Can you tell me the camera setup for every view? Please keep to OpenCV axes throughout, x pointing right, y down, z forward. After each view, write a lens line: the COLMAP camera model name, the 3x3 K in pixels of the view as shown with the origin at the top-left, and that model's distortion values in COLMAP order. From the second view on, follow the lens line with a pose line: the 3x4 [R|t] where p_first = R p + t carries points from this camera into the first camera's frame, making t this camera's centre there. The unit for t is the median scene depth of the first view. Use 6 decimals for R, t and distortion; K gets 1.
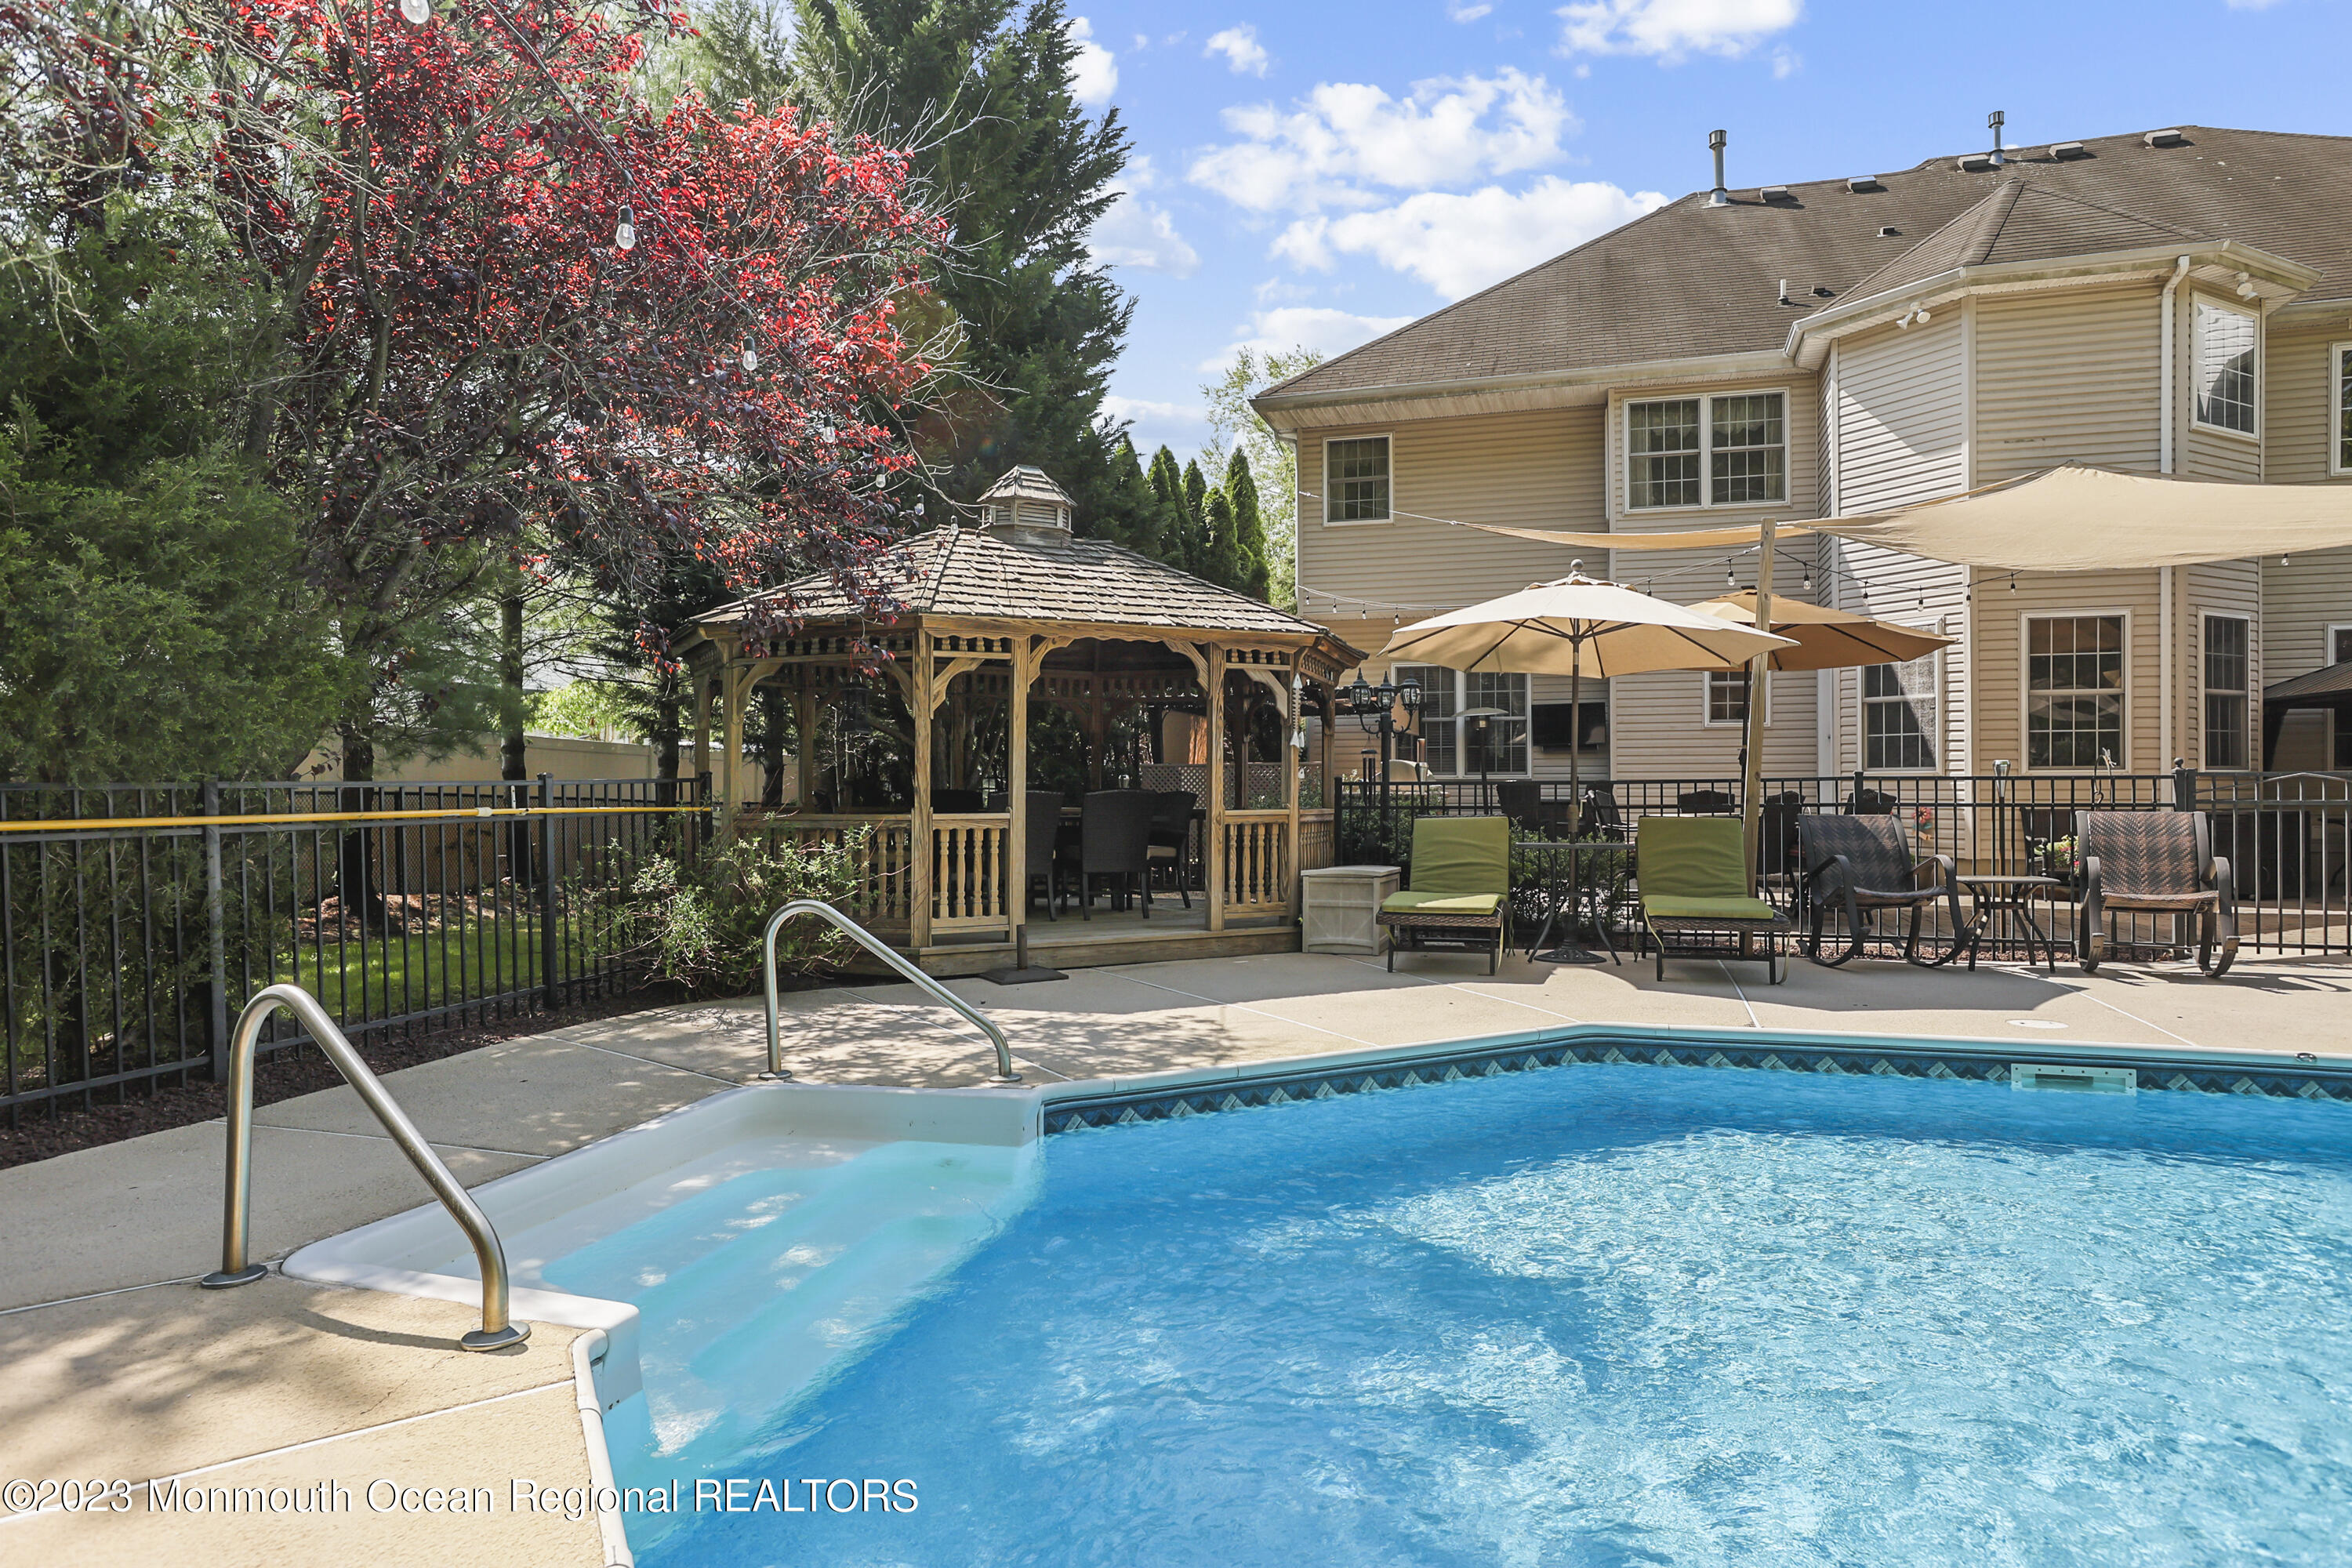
lens RADIAL K [[1387.7, 0, 1176.0], [0, 1387.7, 784.0], [0, 0, 1]] dist [-0.052987, 0.056051]
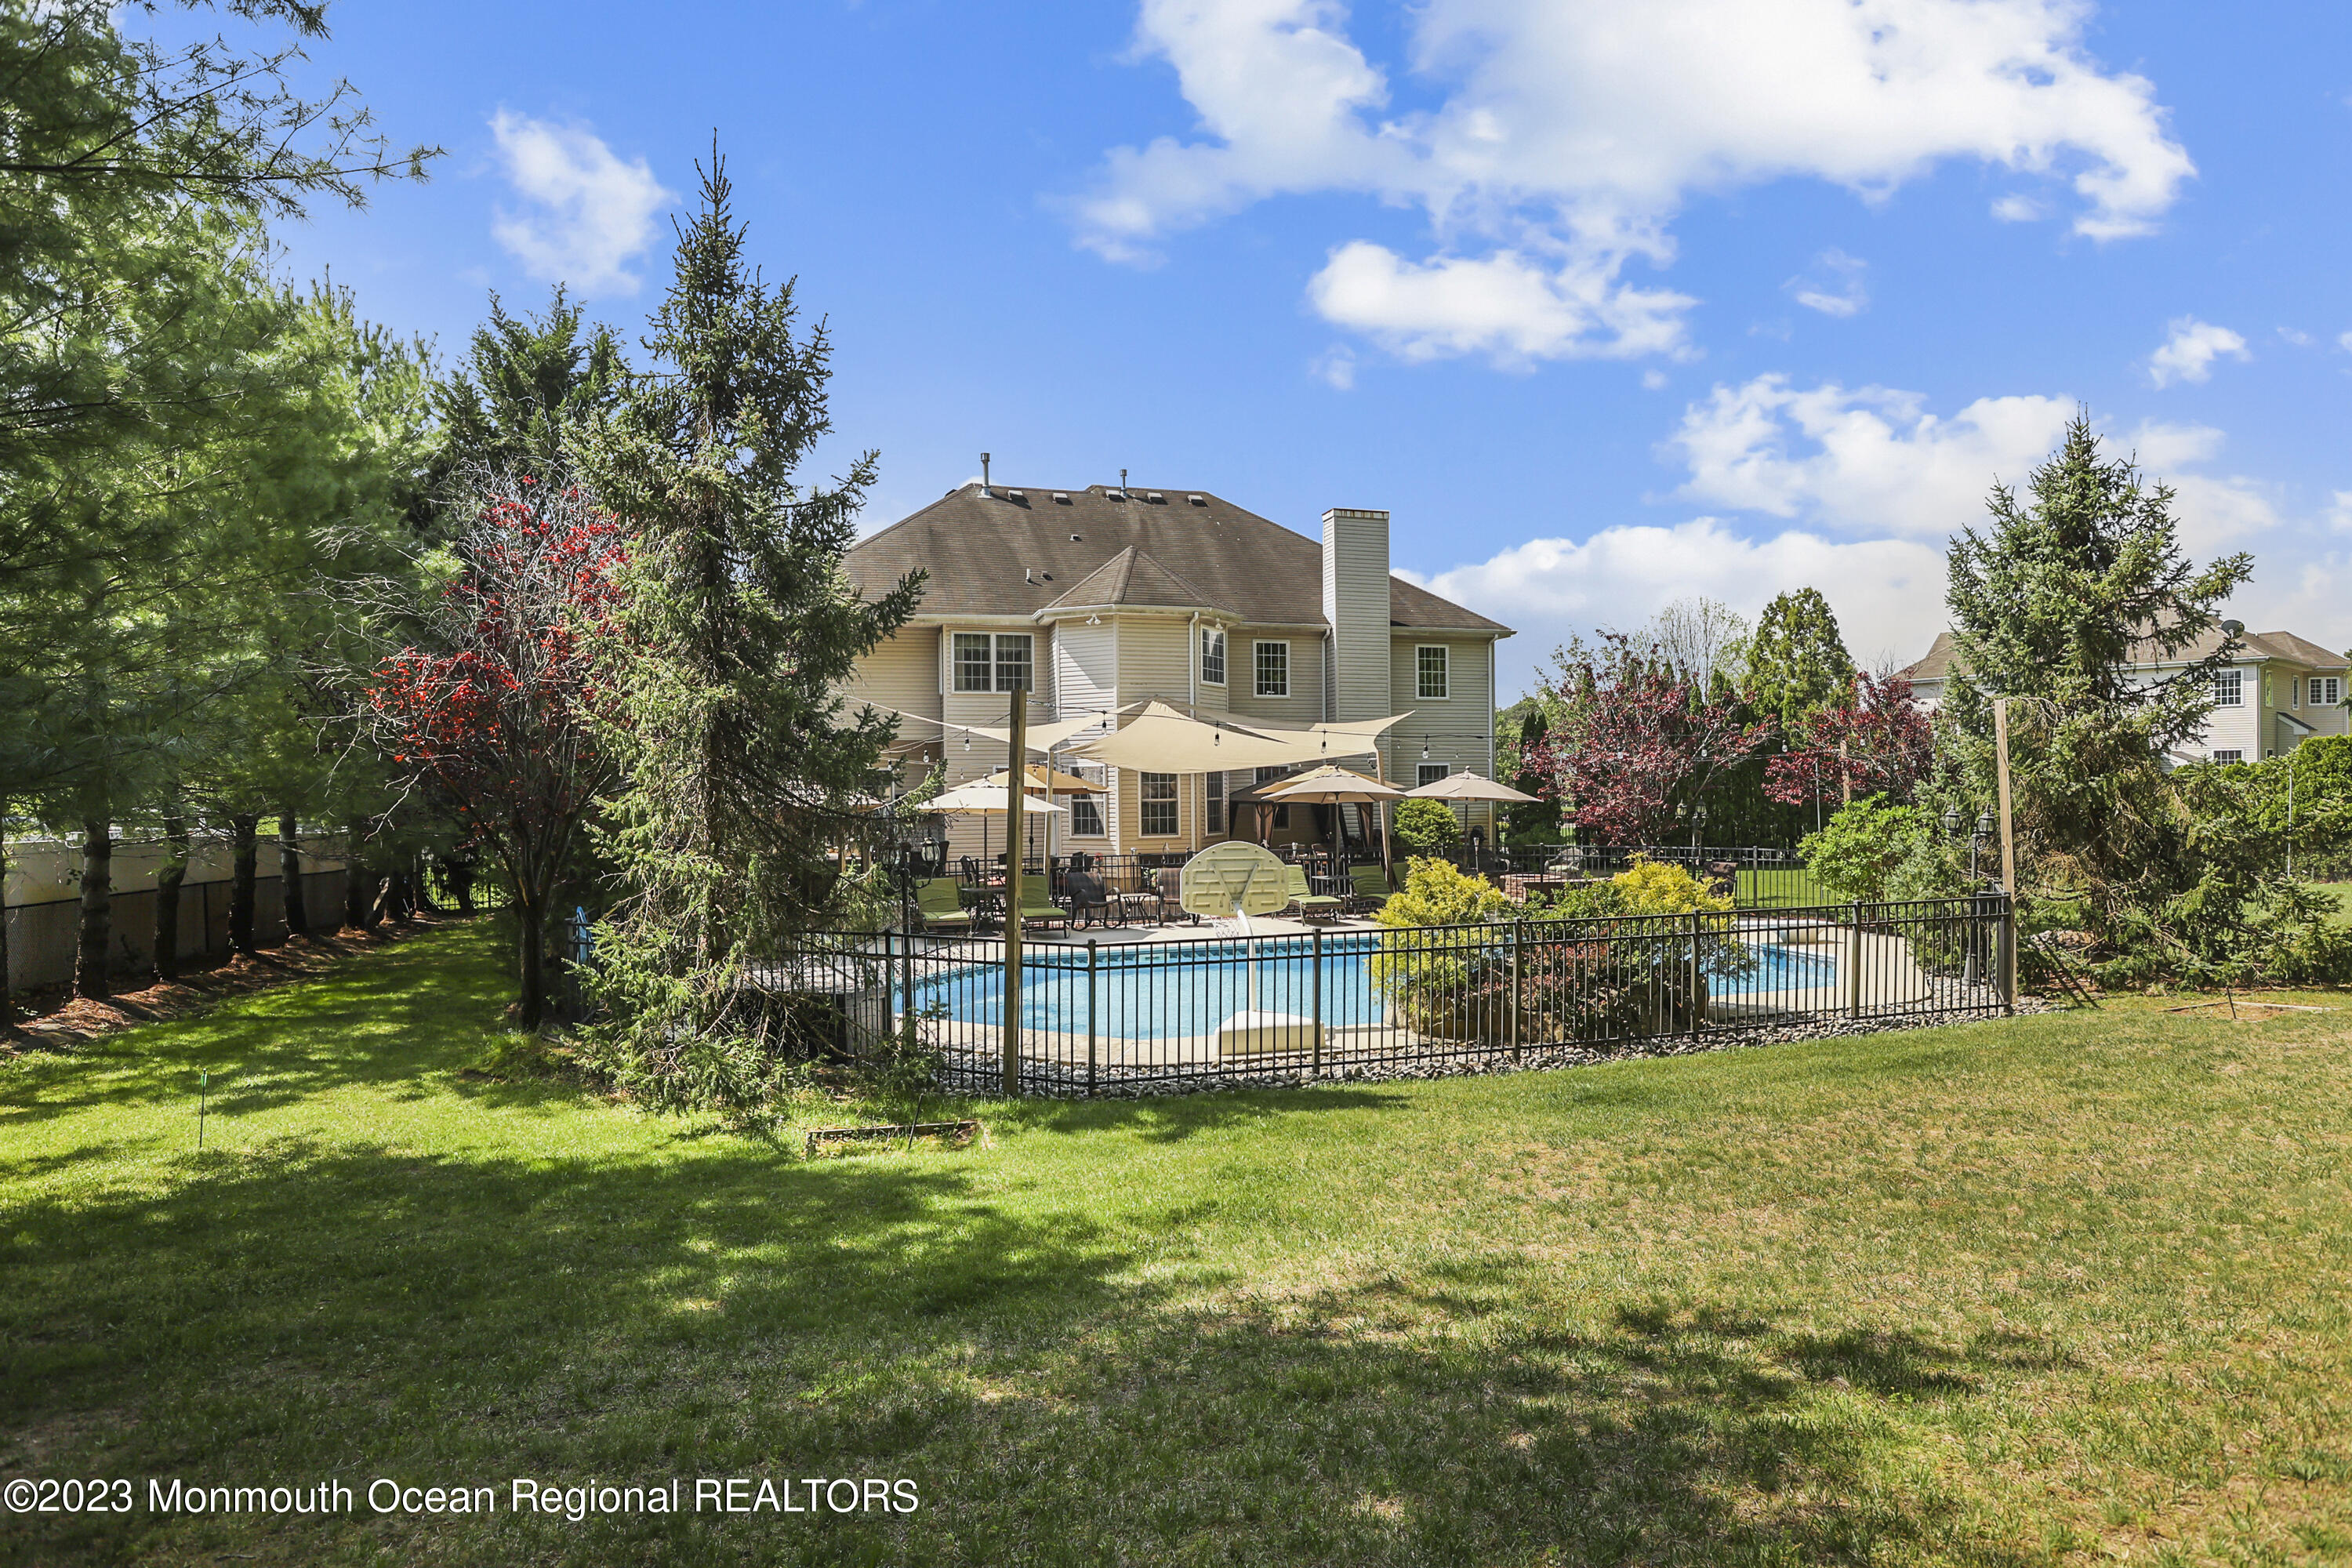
lens RADIAL K [[1258.9, 0, 1180.6], [0, 1258.9, 774.3], [0, 0, 1]] dist [-0.015006, 0.001480]
pose [[0.830597, -0.002415, 0.556869, -0.400984], [0.007155, 0.999954, -0.006334, -0.085448], [-0.556828, 0.009245, 0.830576, -0.633541]]
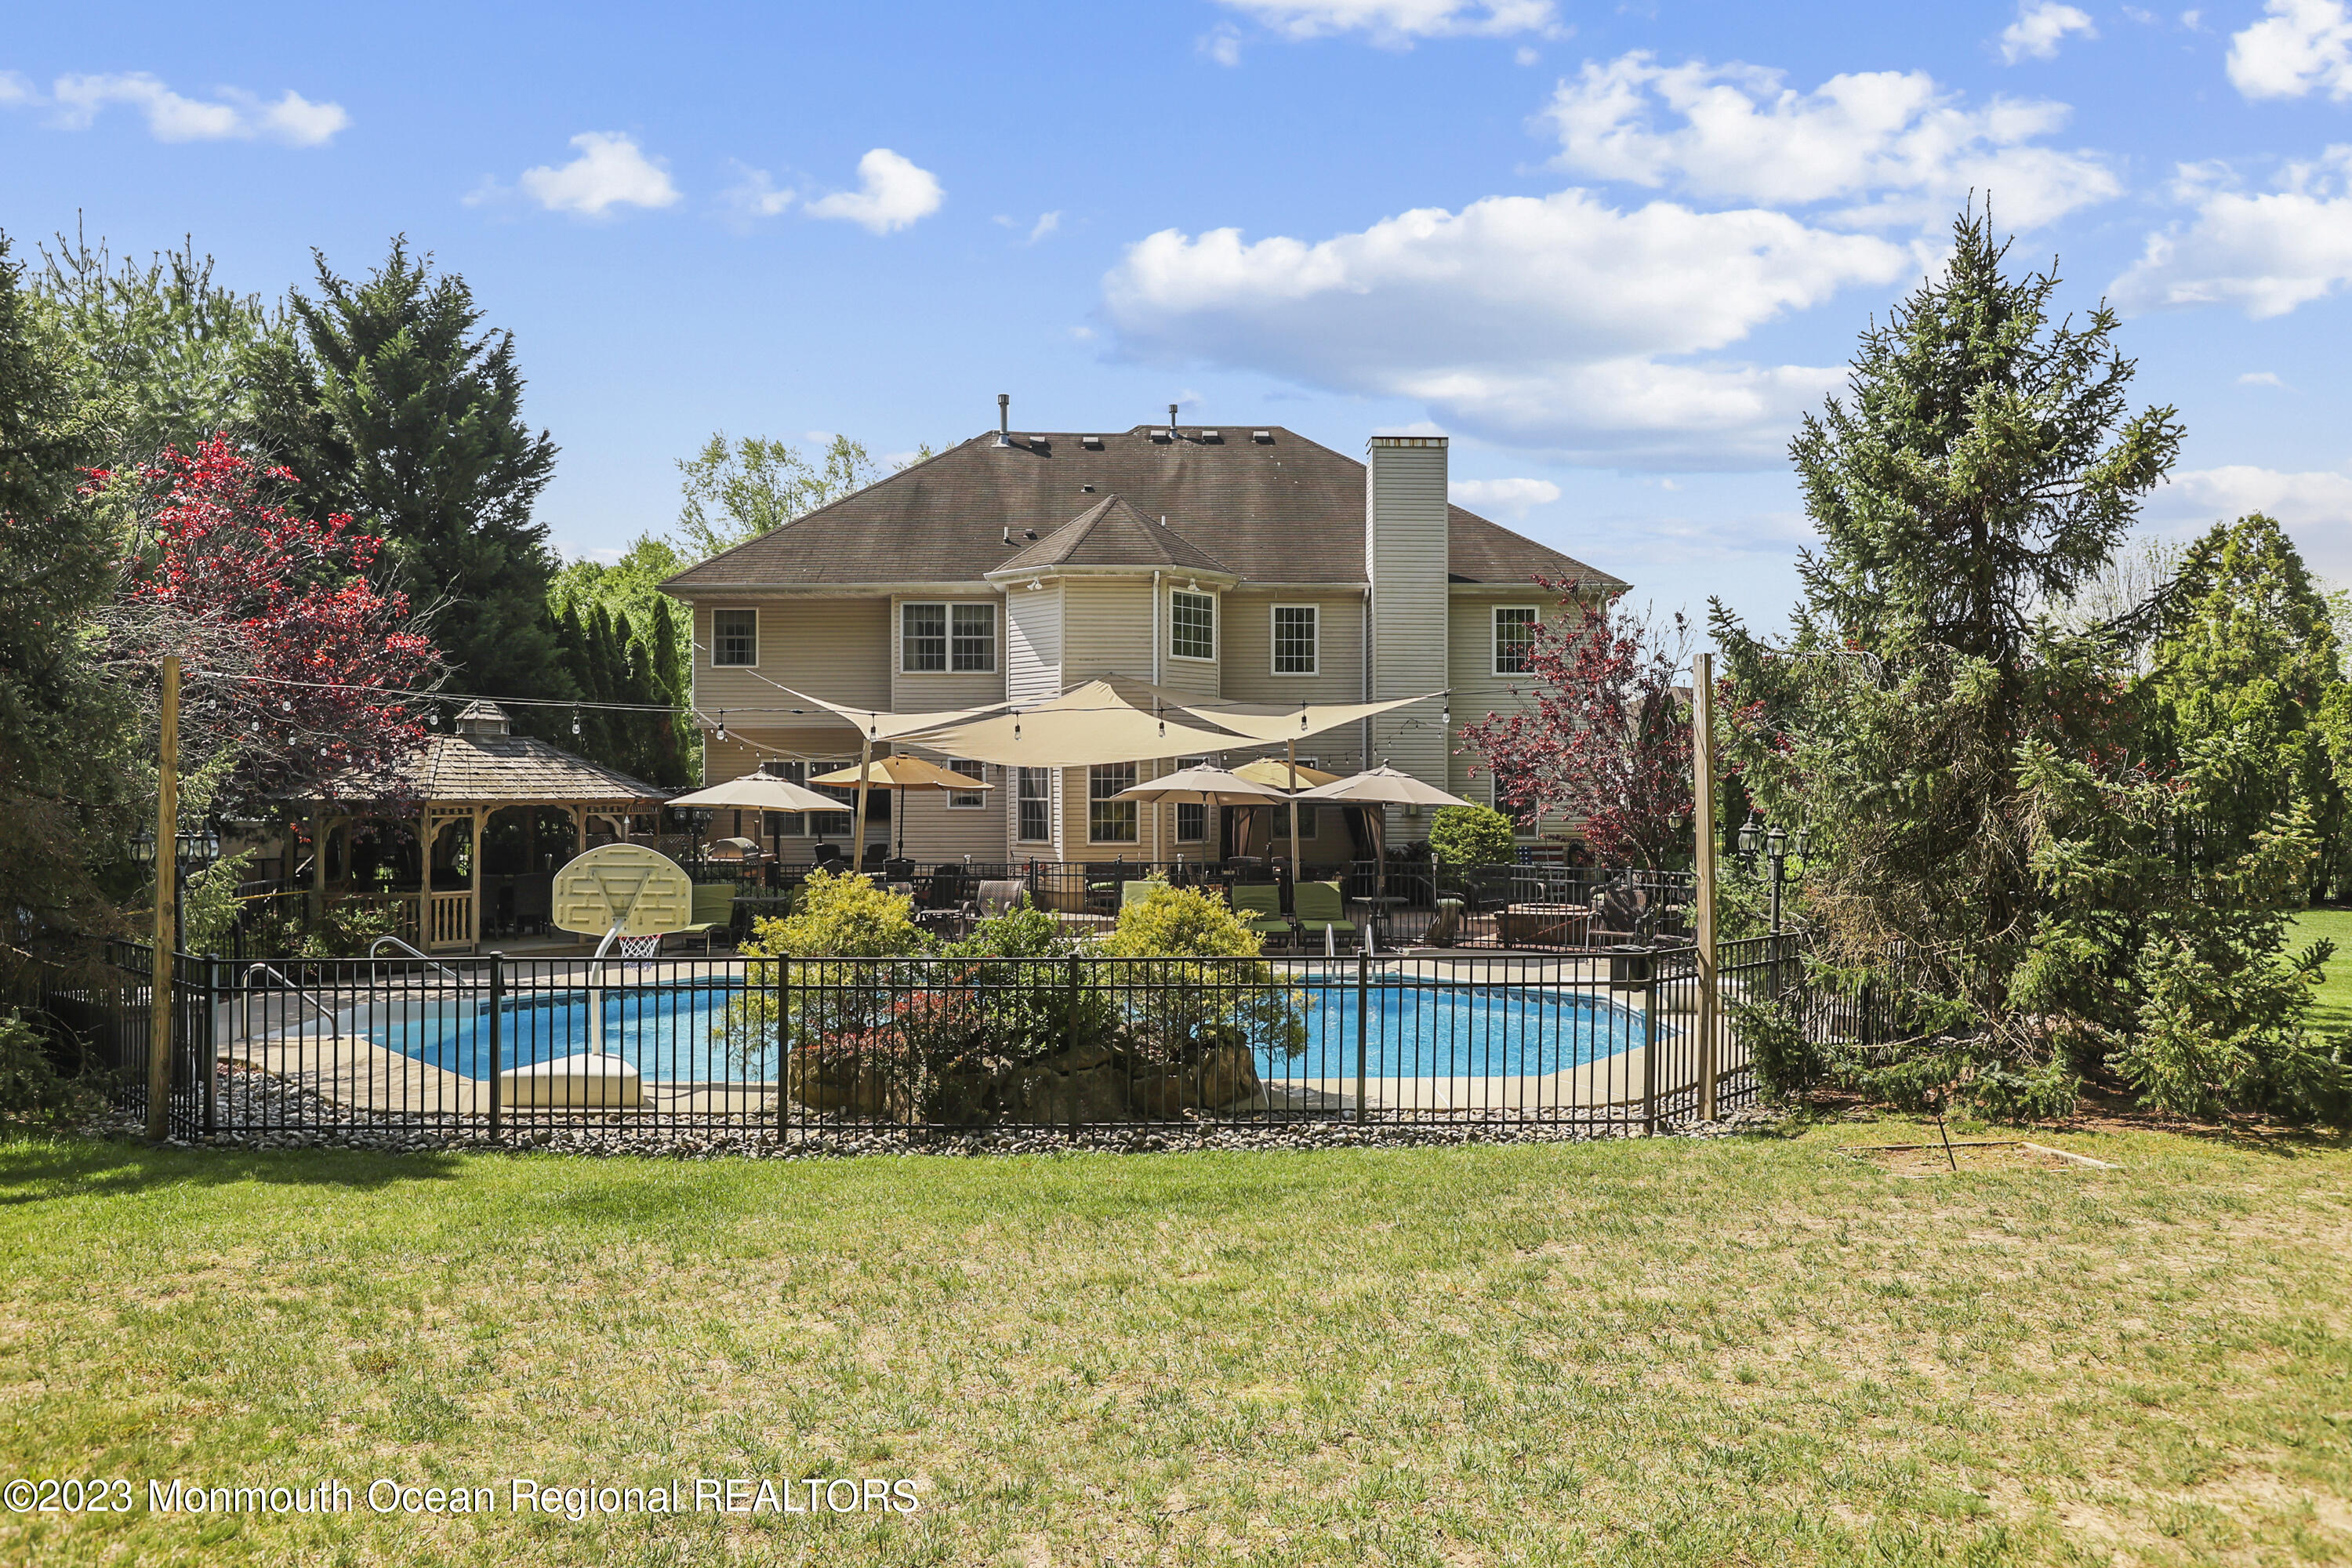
lens RADIAL K [[1452.7, 0, 1164.0], [0, 1452.7, 789.9], [0, 0, 1]] dist [-0.002220, 0.001963]
pose [[0.951408, 0.001358, 0.307930, 0.110894], [-0.002778, 0.999987, 0.004174, -0.079049], [-0.307920, -0.004826, 0.951400, -0.782559]]
